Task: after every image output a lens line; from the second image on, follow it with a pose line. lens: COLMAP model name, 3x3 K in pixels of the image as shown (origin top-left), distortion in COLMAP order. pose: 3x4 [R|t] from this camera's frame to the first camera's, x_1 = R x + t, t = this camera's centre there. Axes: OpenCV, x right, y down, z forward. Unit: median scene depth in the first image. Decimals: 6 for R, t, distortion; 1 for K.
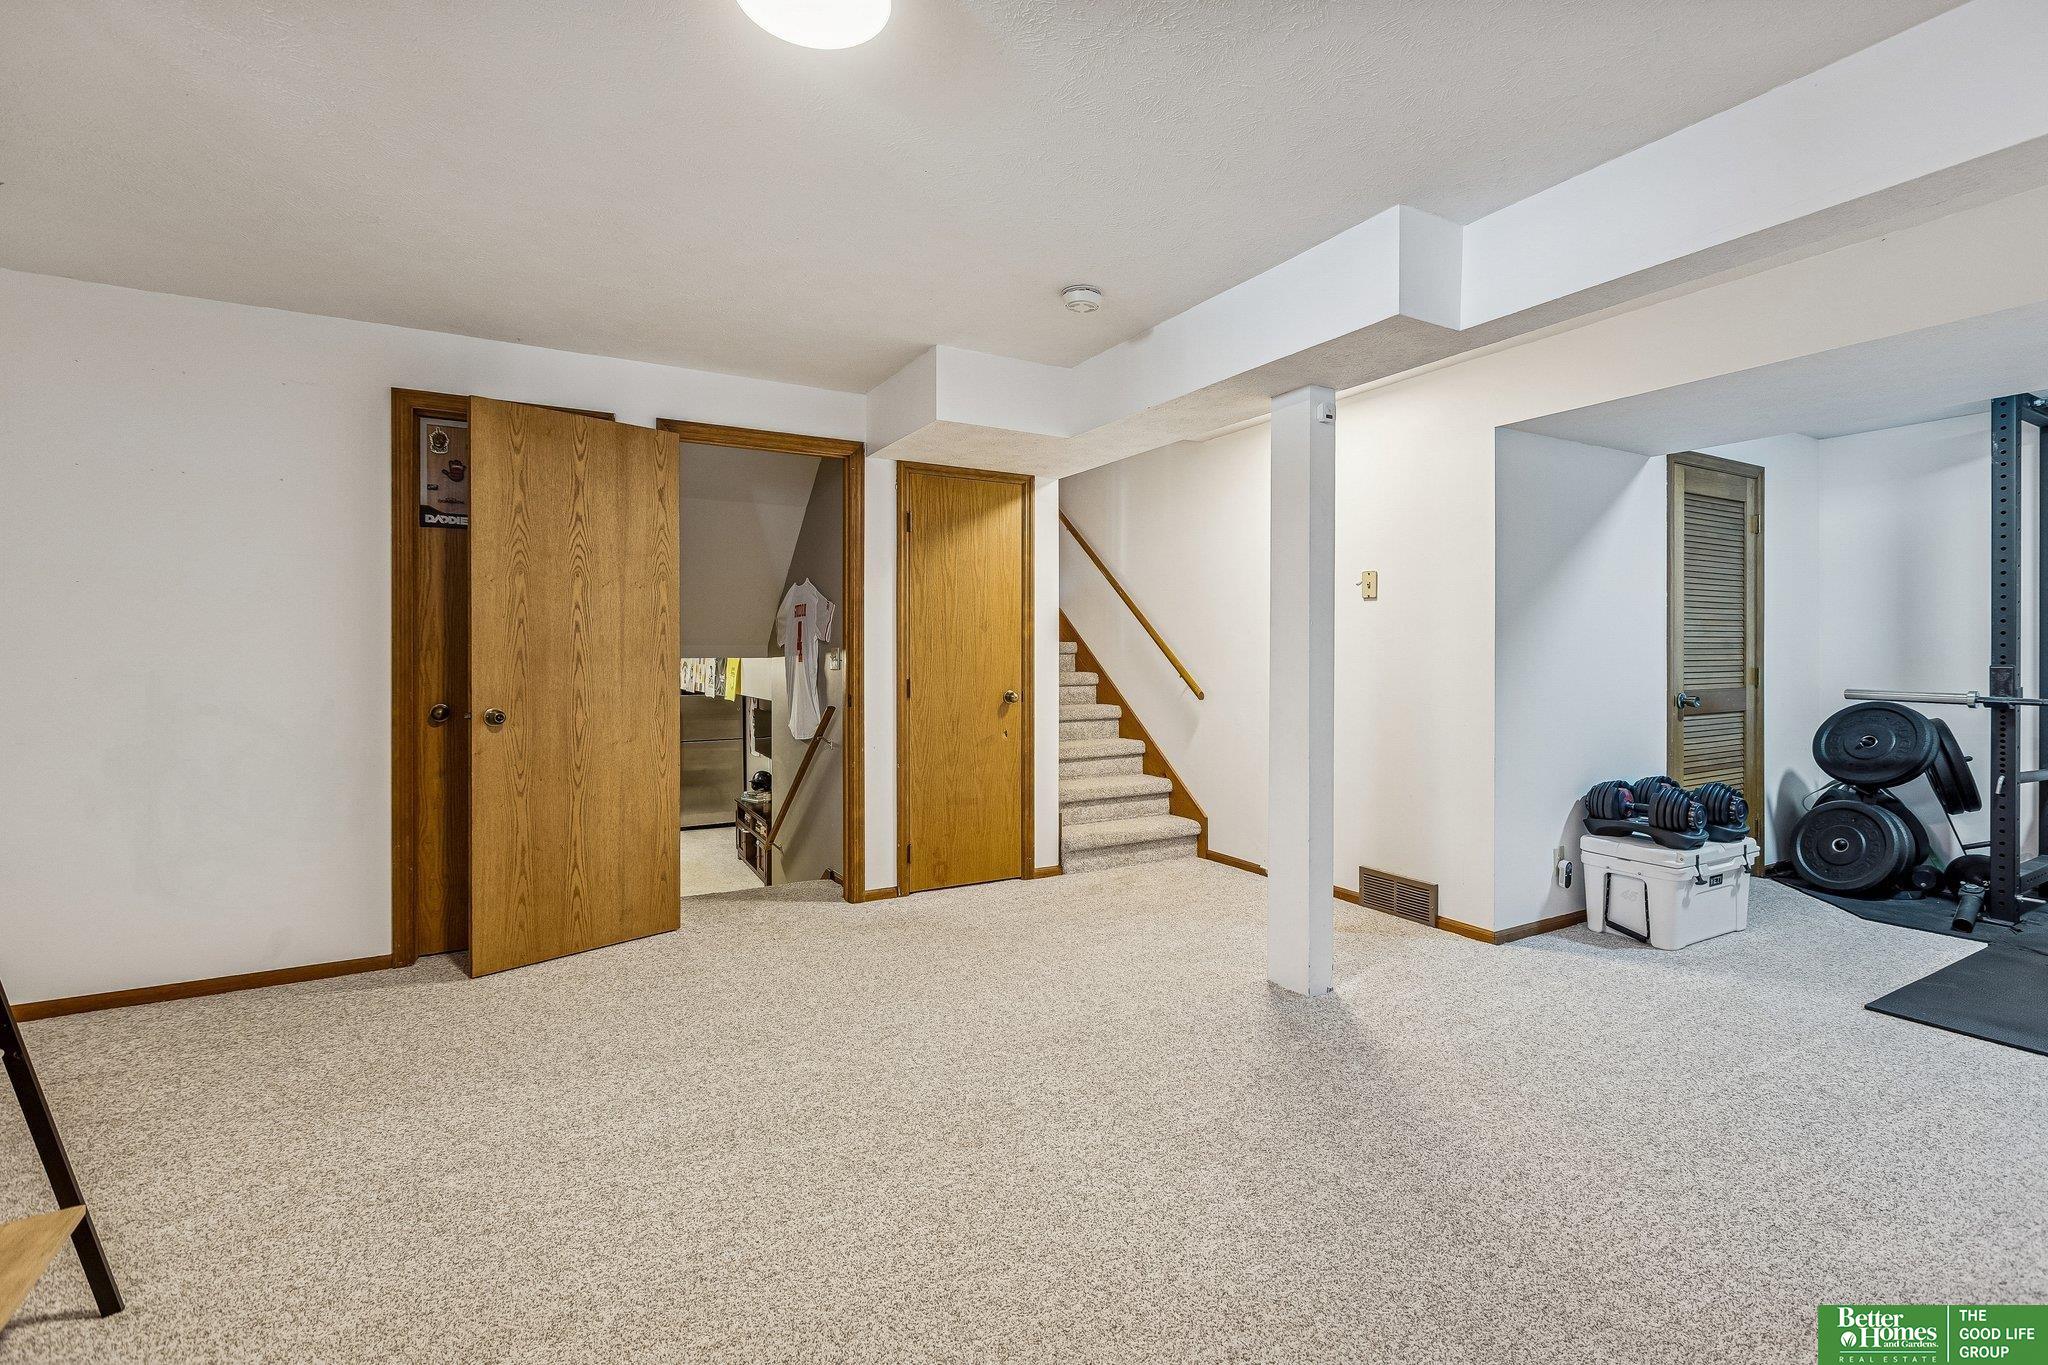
lens RADIAL K [[917.7, 0, 1029.7], [0, 917.7, 651.1], [0, 0, 1]] dist [-0.000982, 0.000589]
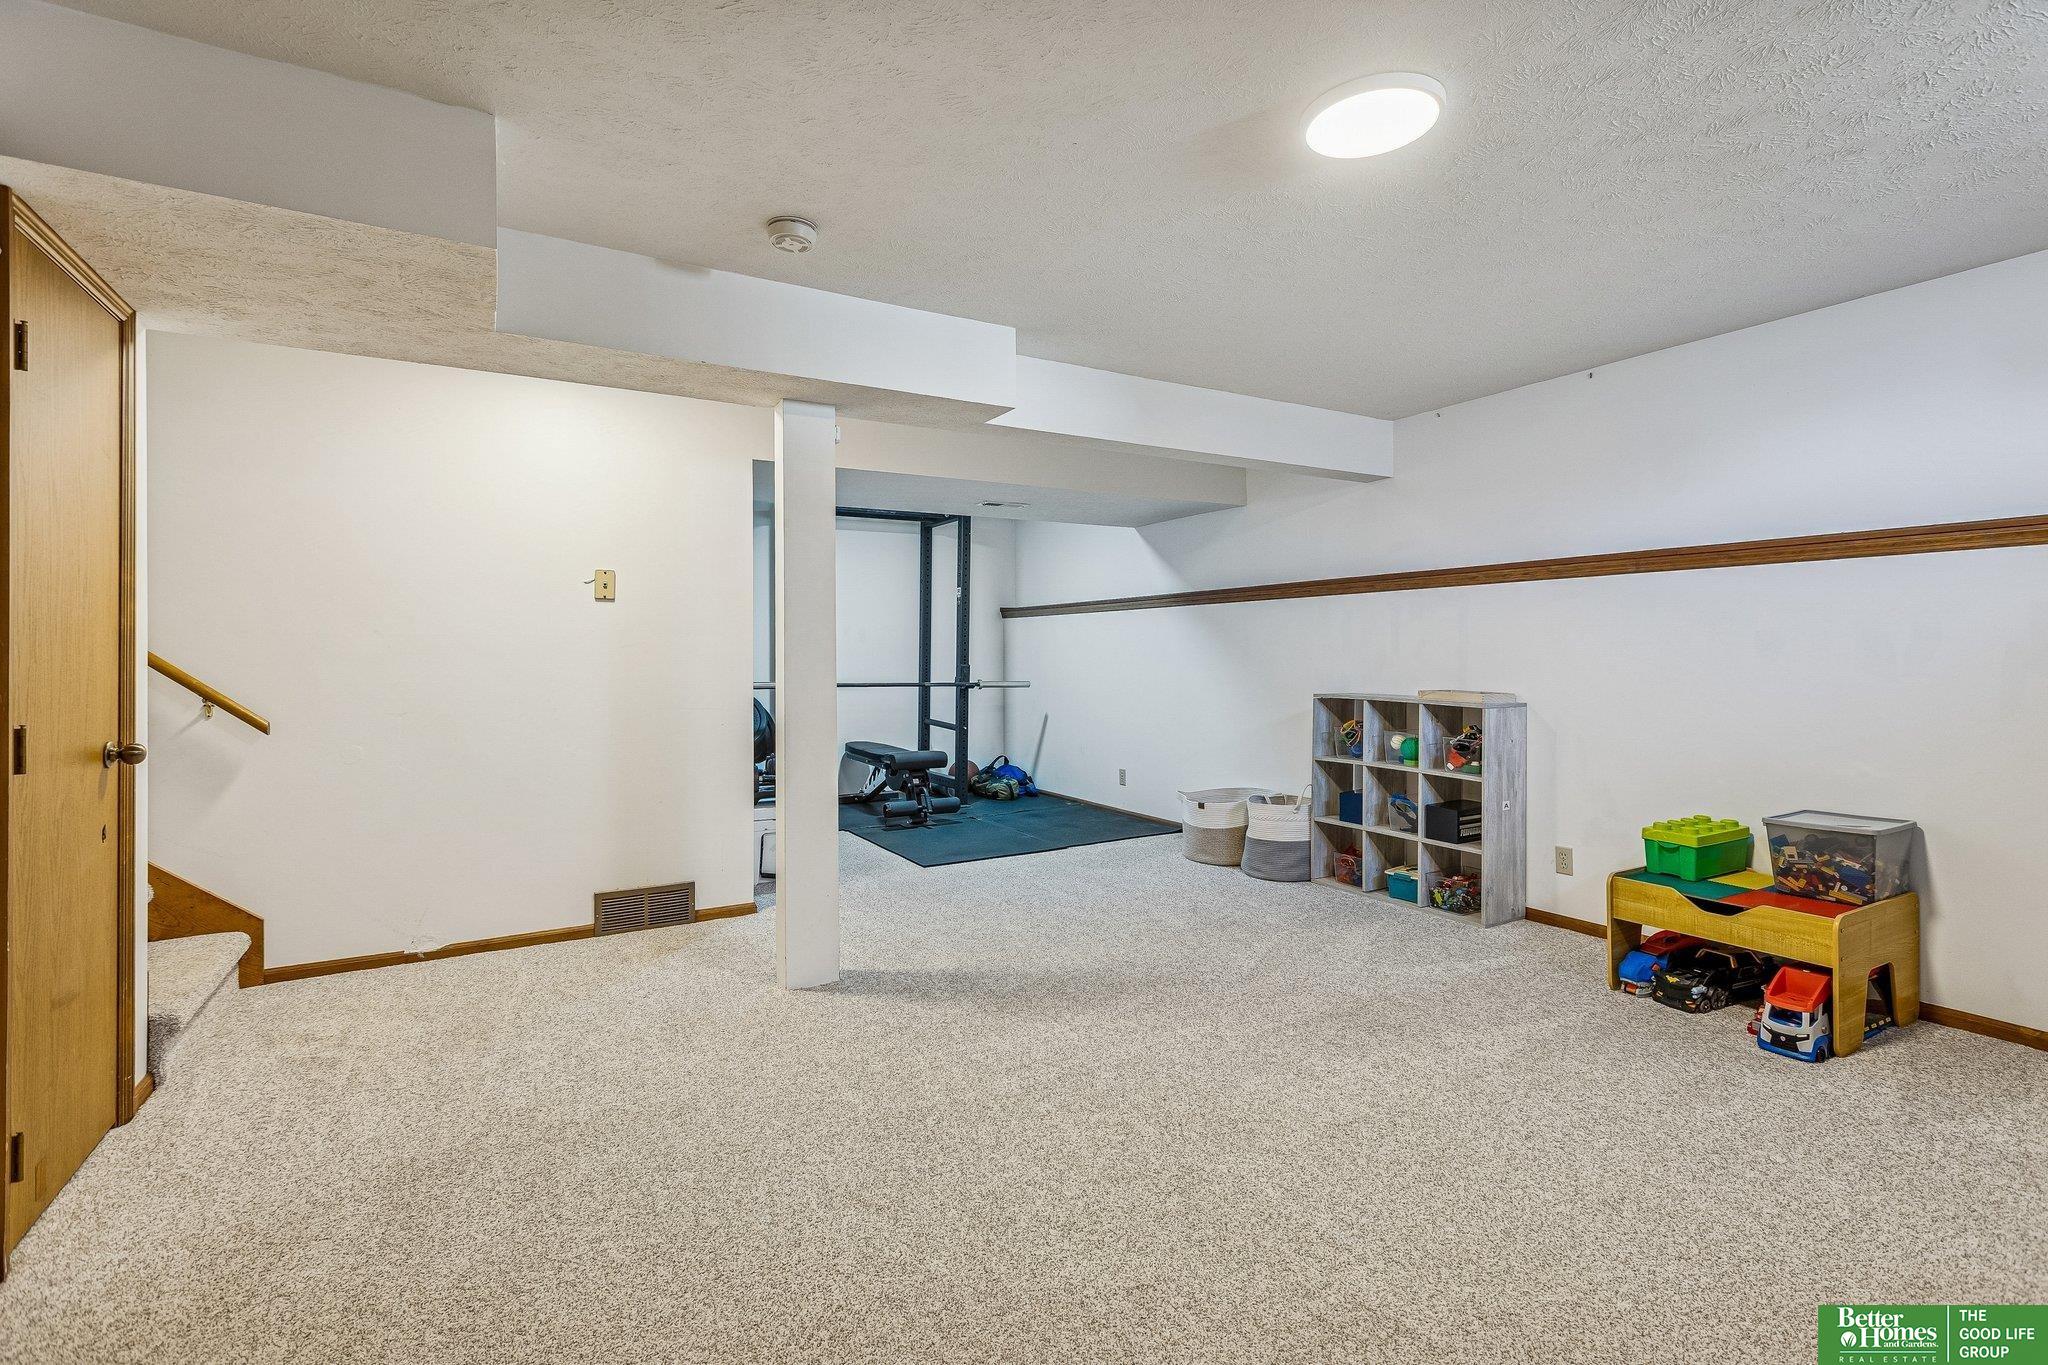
lens RADIAL K [[917.7, 0, 1037.4], [0, 917.7, 648.8], [0, 0, 1]] dist [-0.000982, 0.000589]
pose [[-0.015593, 0.009473, 0.999834, -0.652080], [0.008297, 0.999922, -0.009344, 0.004834], [-0.999844, 0.008150, -0.015670, 0.671727]]
